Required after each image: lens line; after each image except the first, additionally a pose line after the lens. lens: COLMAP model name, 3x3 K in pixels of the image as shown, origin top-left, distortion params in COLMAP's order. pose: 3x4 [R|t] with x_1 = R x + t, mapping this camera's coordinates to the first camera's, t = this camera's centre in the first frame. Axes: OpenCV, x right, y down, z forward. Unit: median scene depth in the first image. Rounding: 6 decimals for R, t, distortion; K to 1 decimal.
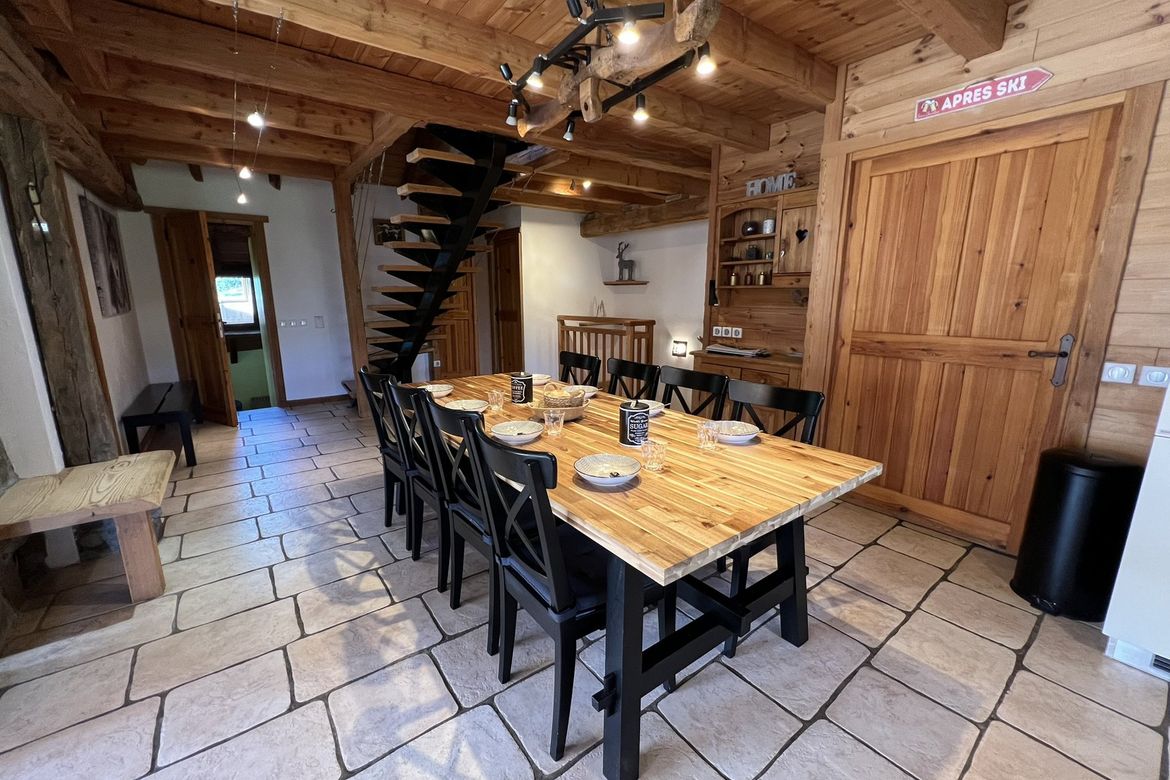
lens RADIAL K [[470.6, 0, 579.8], [0, 470.6, 395.8], [0, 0, 1]] dist [-0.000666, 0.000083]
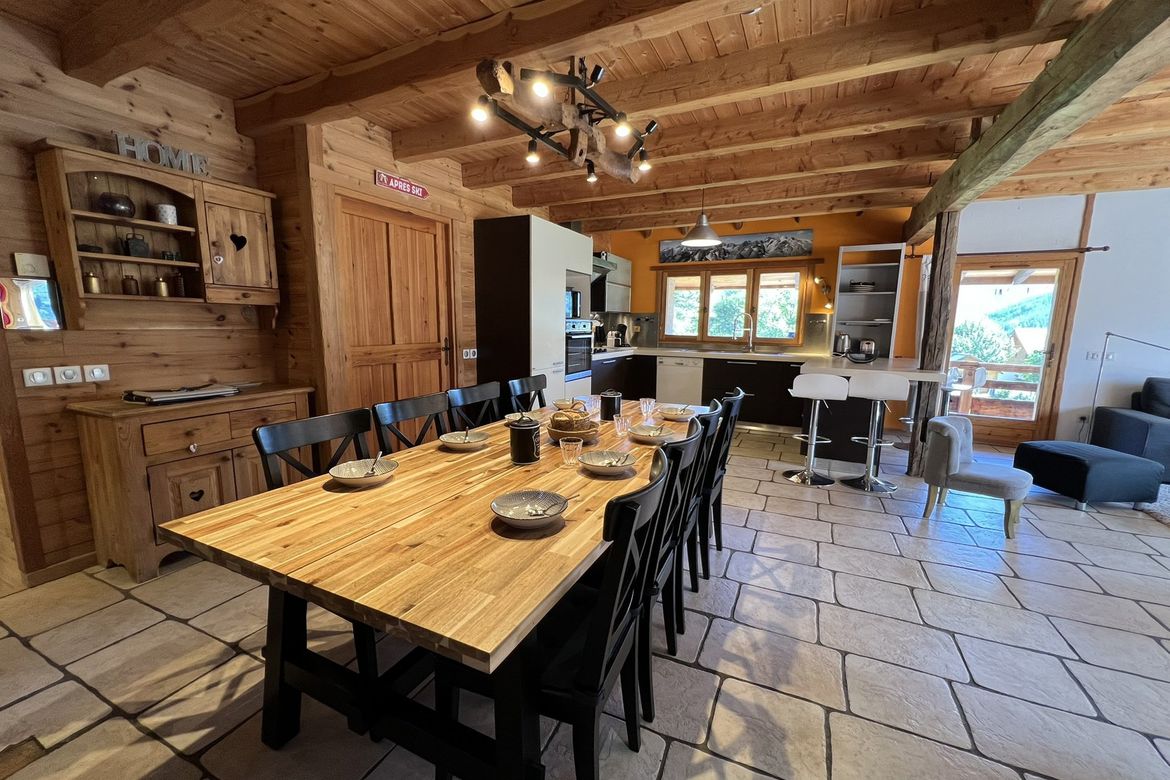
lens RADIAL K [[470.6, 0, 578.5], [0, 470.6, 395.5], [0, 0, 1]] dist [-0.000666, 0.000083]
pose [[-0.462569, -0.148345, 0.874084, -0.688145], [0.171045, 0.952448, 0.252162, -0.221998], [-0.869927, 0.266150, -0.415200, 1.054580]]
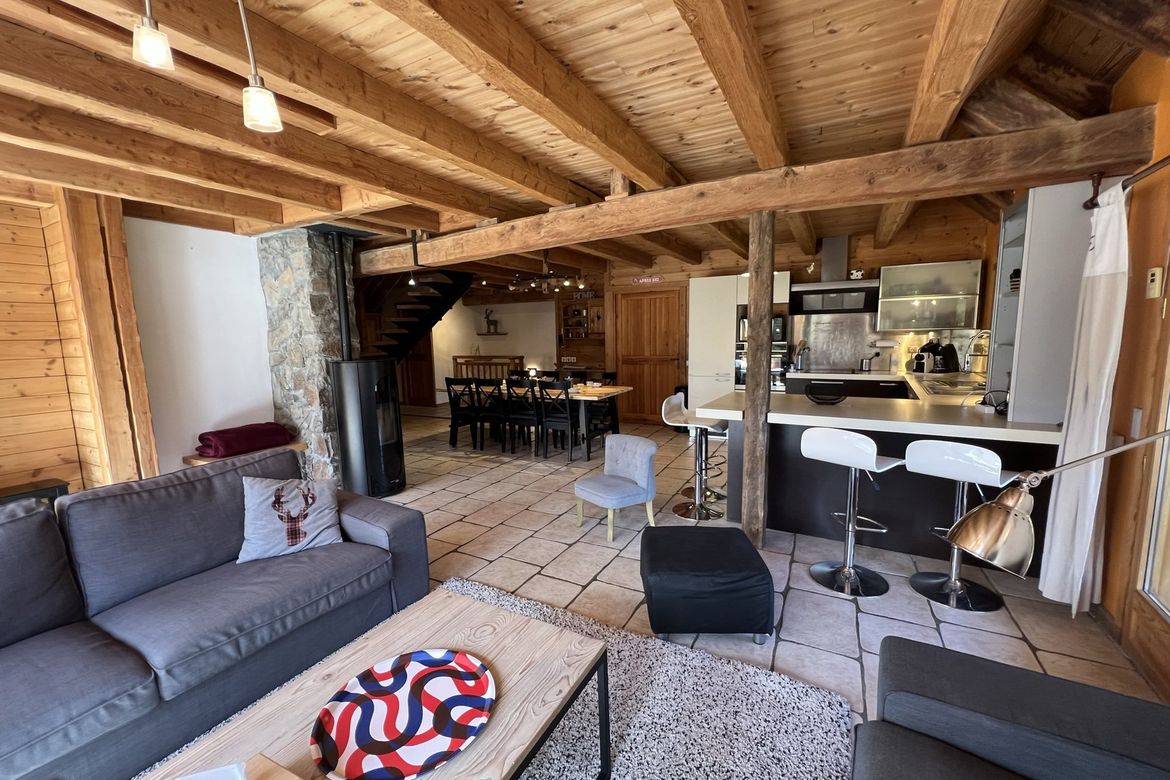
lens RADIAL K [[470.6, 0, 575.3], [0, 470.6, 392.1], [0, 0, 1]] dist [-0.000666, 0.000083]
pose [[0.908315, -0.067827, 0.412750, -0.778675], [0.105079, 0.992122, -0.068207, 0.223524], [-0.404872, 0.105325, 0.908287, -1.300995]]
